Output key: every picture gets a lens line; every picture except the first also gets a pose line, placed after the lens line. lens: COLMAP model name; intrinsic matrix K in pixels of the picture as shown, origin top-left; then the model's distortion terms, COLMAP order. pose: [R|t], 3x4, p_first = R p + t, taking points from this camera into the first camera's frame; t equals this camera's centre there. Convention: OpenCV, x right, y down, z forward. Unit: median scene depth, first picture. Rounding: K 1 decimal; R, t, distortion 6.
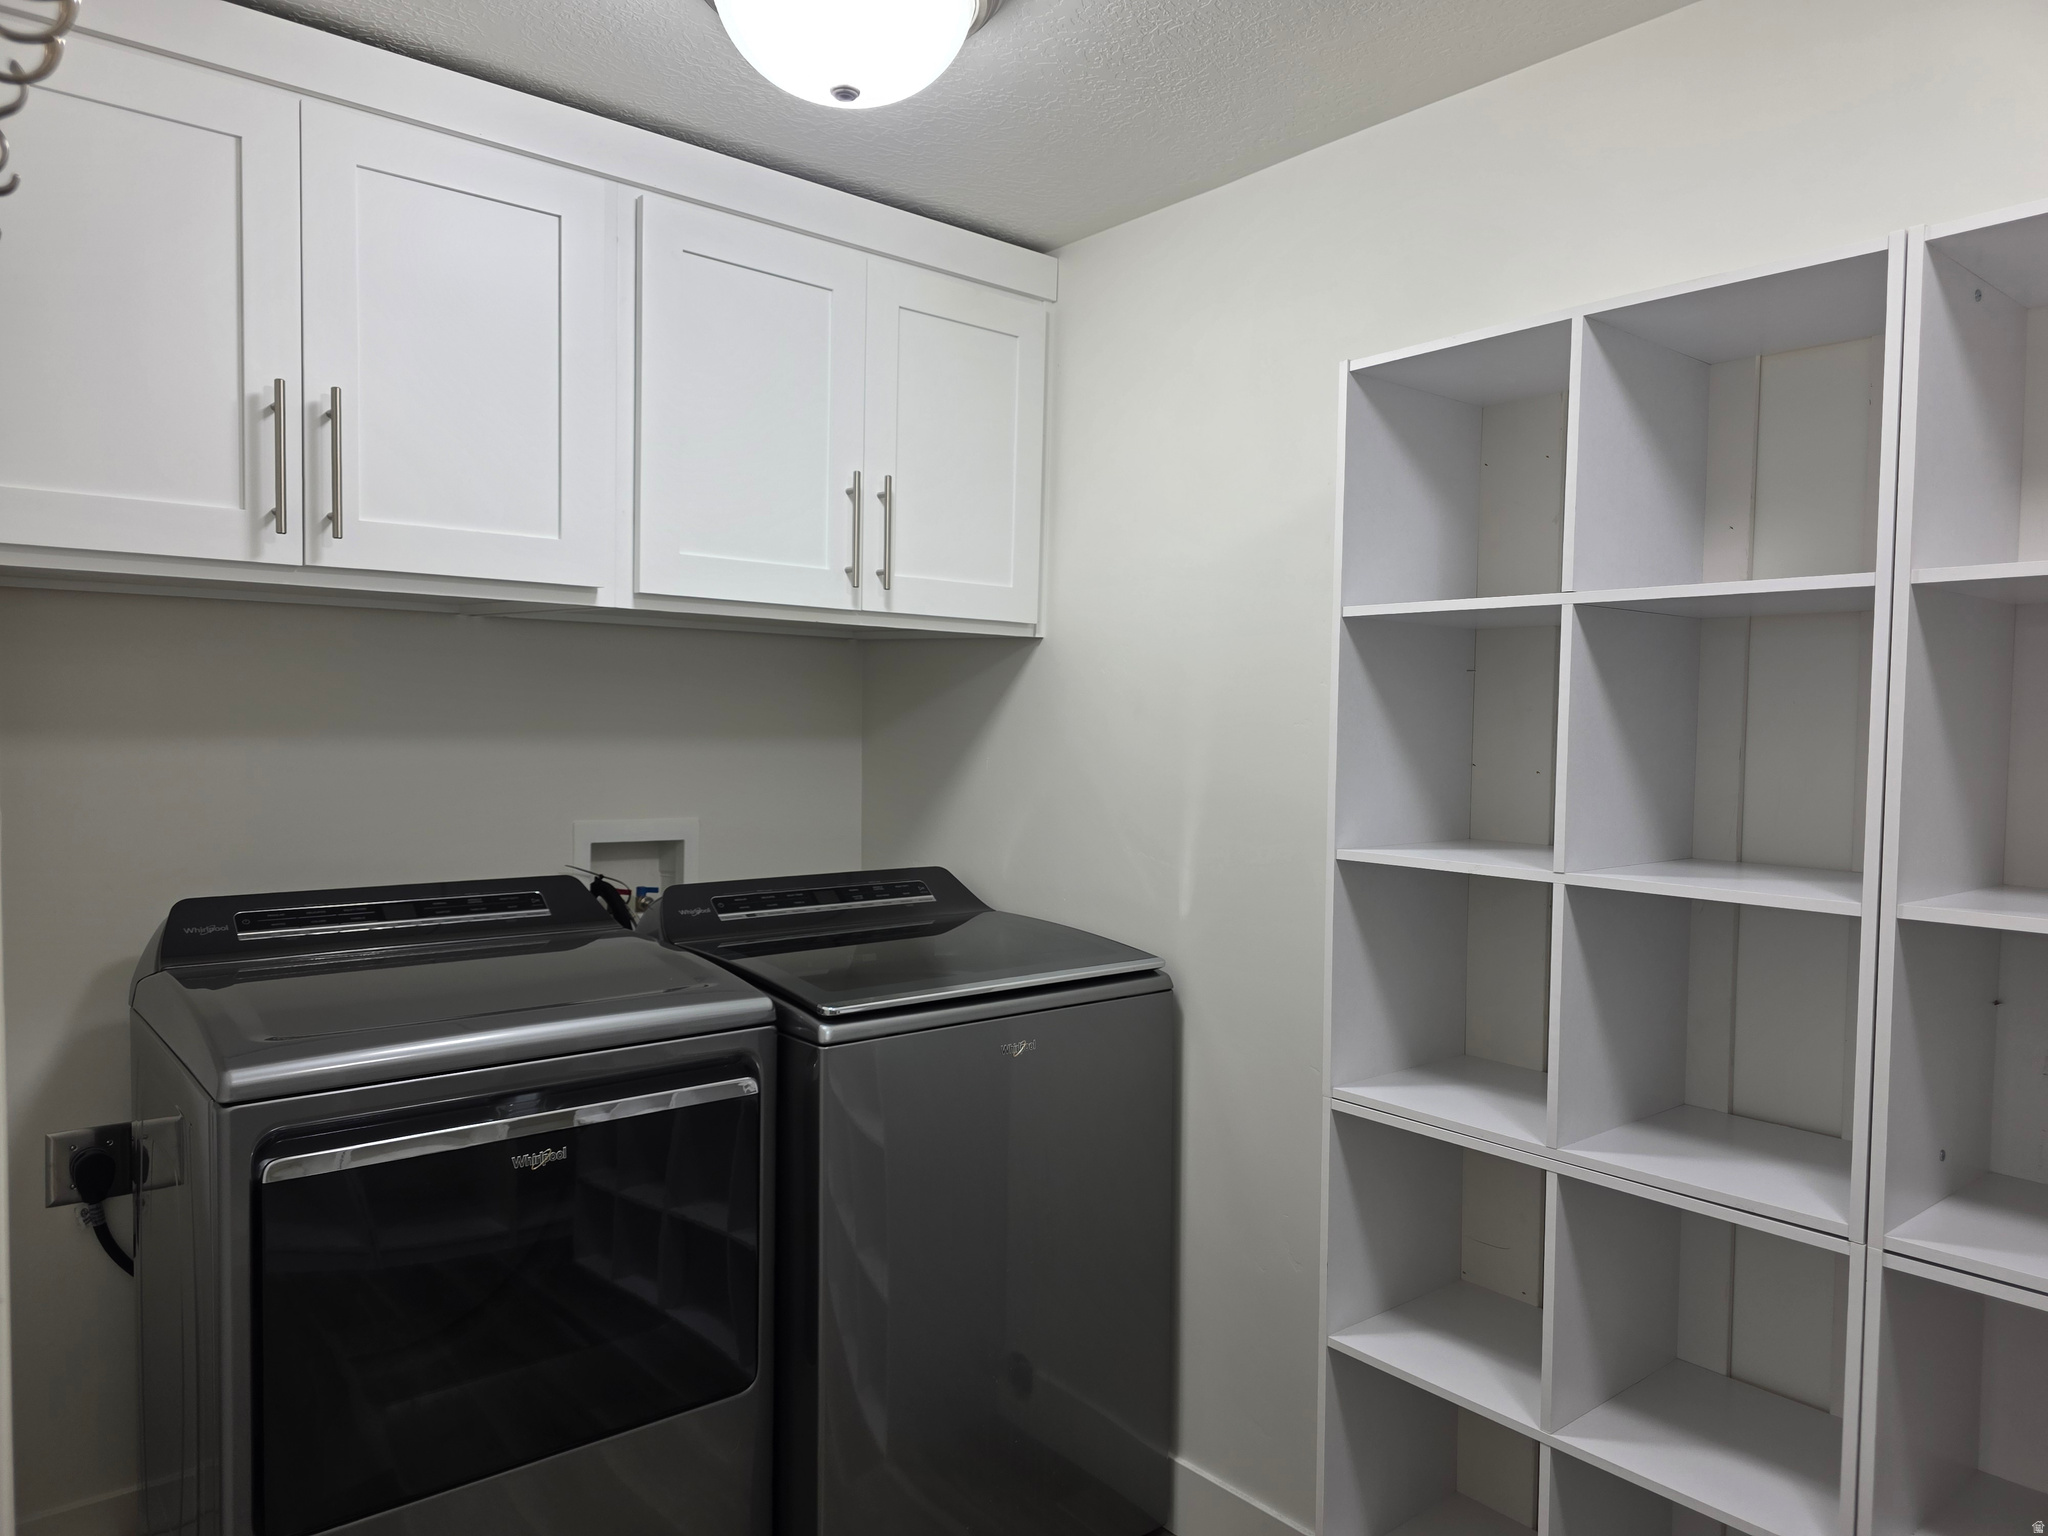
lens RADIAL K [[1369.8, 0, 1038.9], [0, 1369.8, 785.3], [0, 0, 1]] dist [0.053704, -0.046406]
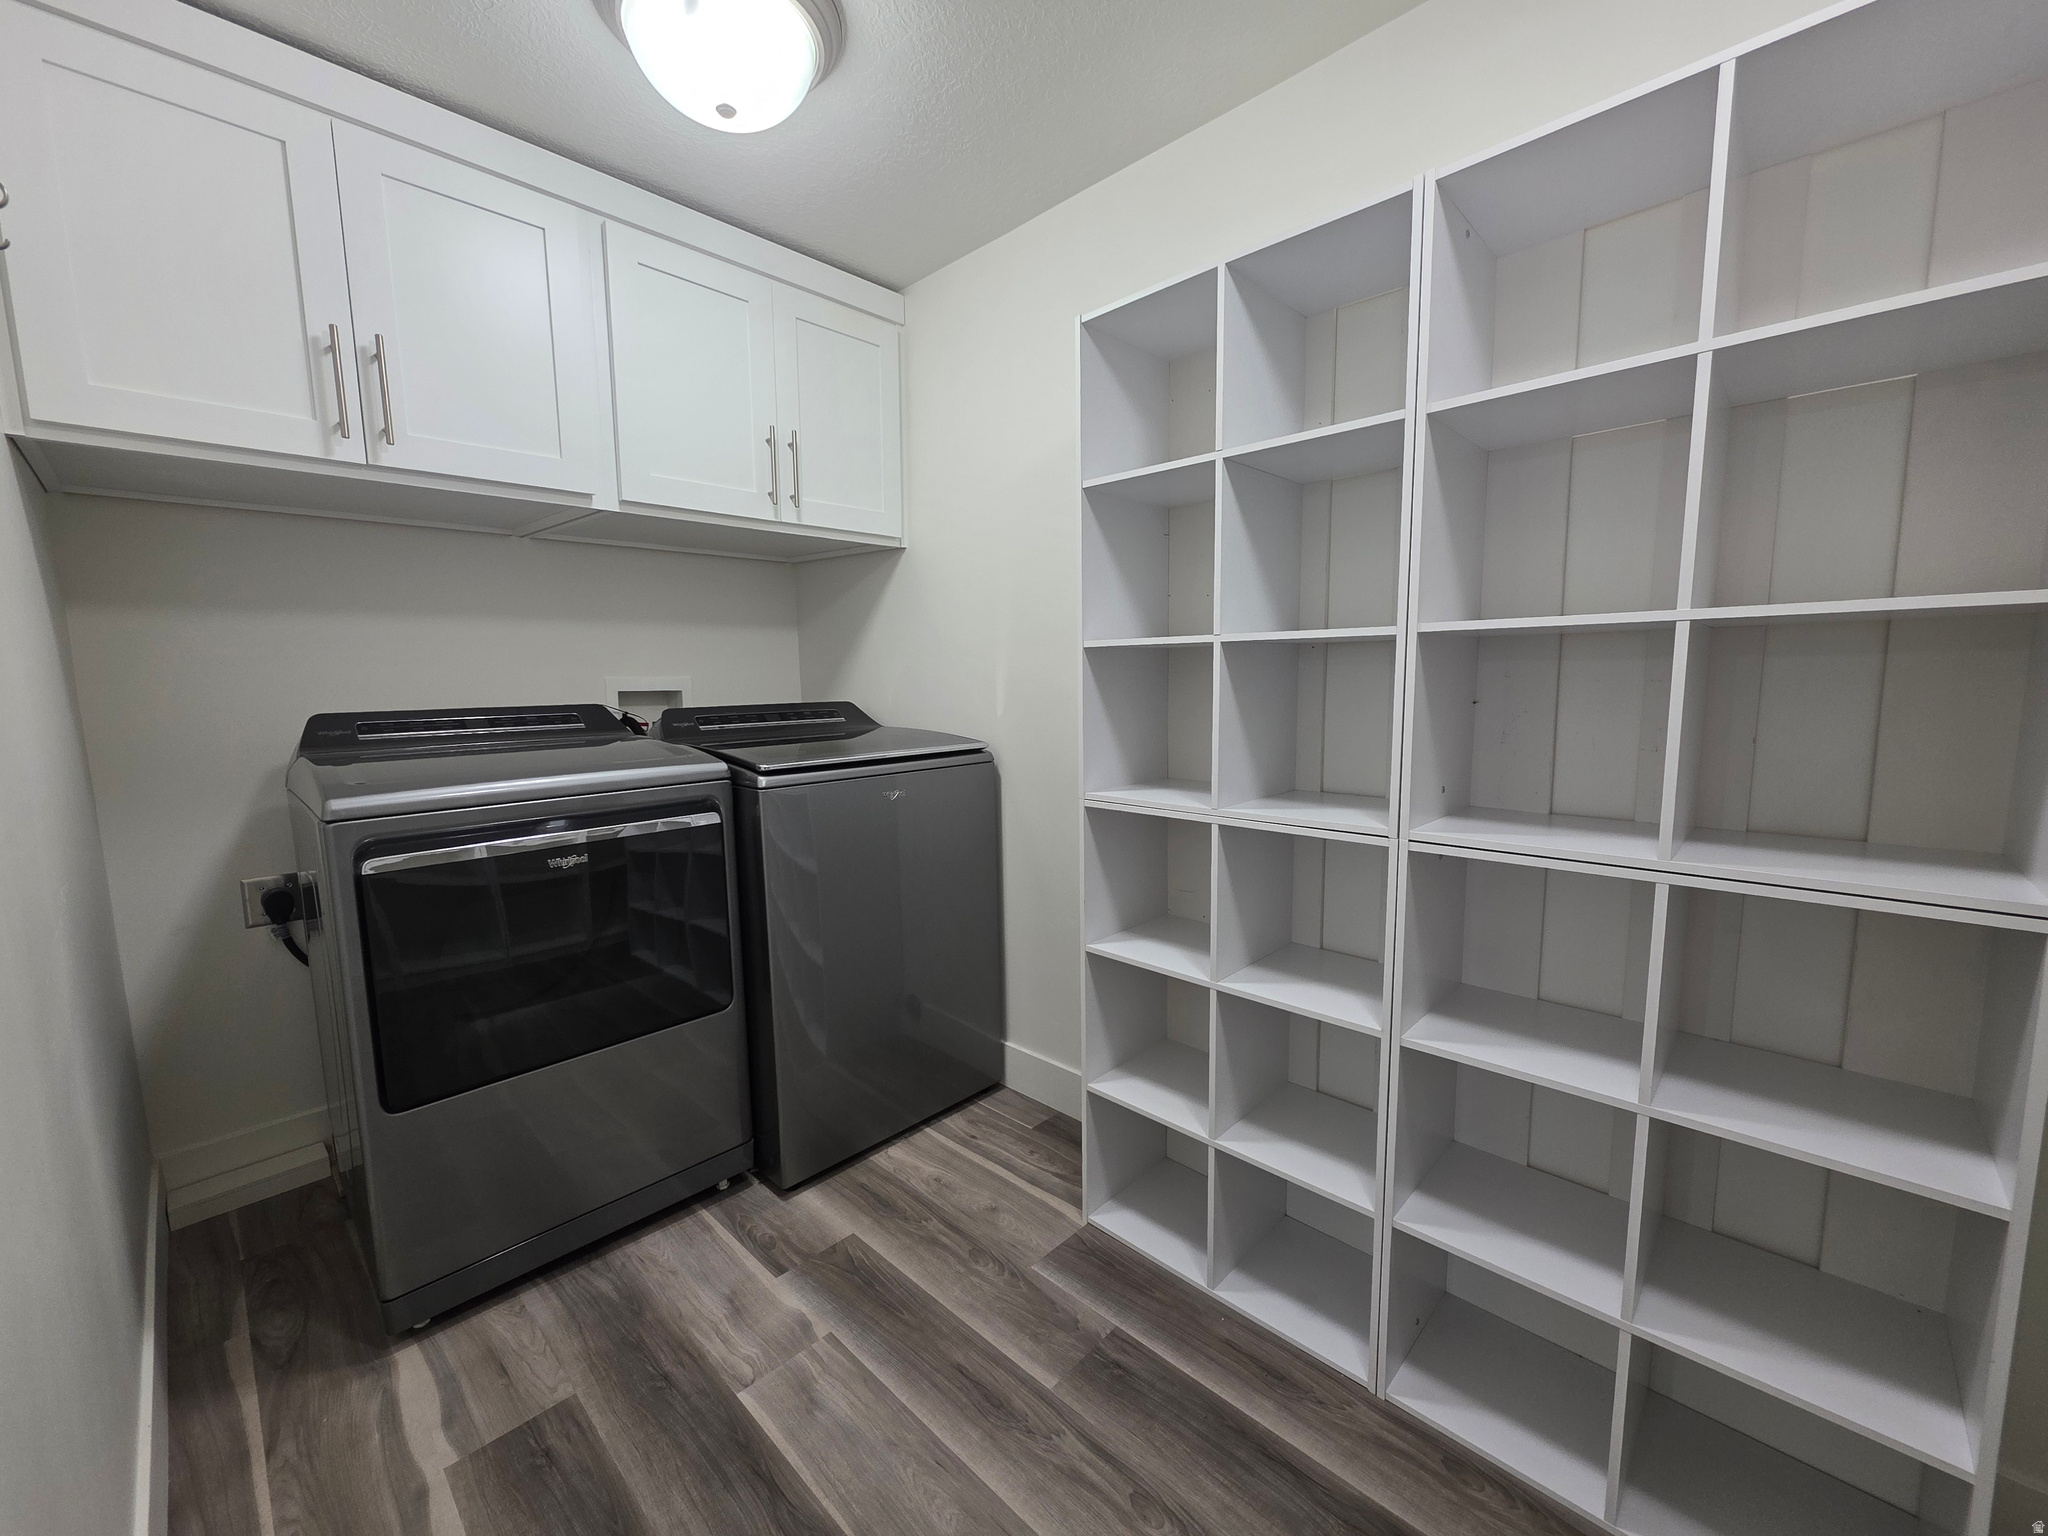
lens RADIAL K [[815.0, 0, 1014.4], [0, 815.0, 760.8], [0, 0, 1]] dist [-0.002504, 0.001493]
pose [[0.994579, -0.042341, 0.094969, 0.042451], [0.035032, 0.996388, 0.077354, 0.102631], [-0.097901, -0.073607, 0.992470, 0.072280]]
